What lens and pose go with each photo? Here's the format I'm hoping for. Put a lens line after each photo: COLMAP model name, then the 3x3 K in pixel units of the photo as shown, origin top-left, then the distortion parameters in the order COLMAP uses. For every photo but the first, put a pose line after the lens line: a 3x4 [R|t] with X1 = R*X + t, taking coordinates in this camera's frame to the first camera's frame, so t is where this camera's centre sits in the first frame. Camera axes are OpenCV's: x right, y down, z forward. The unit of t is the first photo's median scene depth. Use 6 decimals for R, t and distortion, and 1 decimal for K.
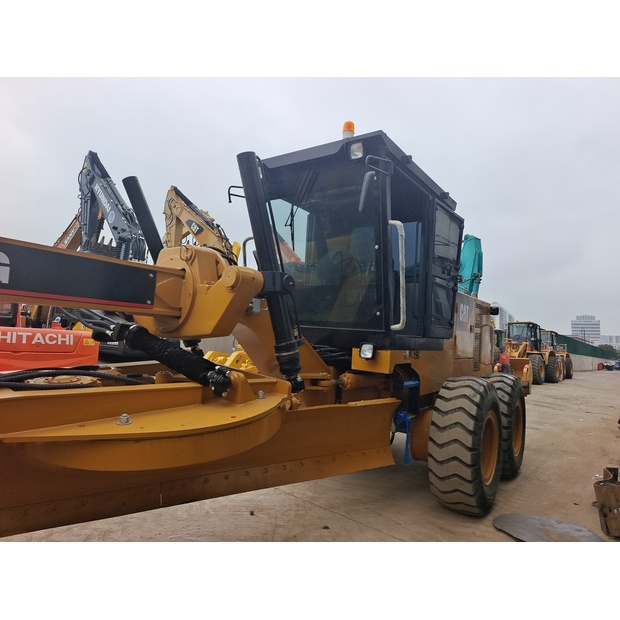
lens RADIAL K [[417.7, 0, 310.0], [0, 417.7, 310.0], [0, 0, 1]] dist [0.039744, 0.000326]
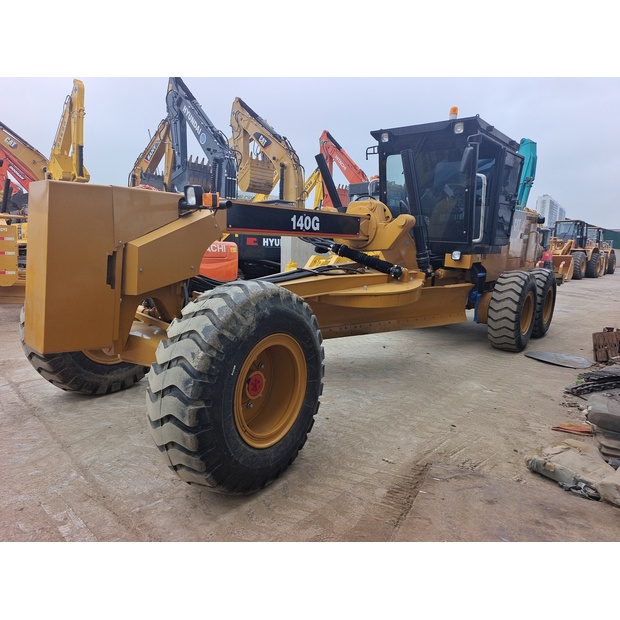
lens RADIAL K [[417.7, 0, 310.0], [0, 417.7, 310.0], [0, 0, 1]] dist [0.039744, 0.000326]
pose [[0.996570, -0.004159, -0.082645, -0.244825], [0.023333, 0.972333, 0.232431, -0.073914], [0.079391, -0.233562, 0.969095, -0.572127]]
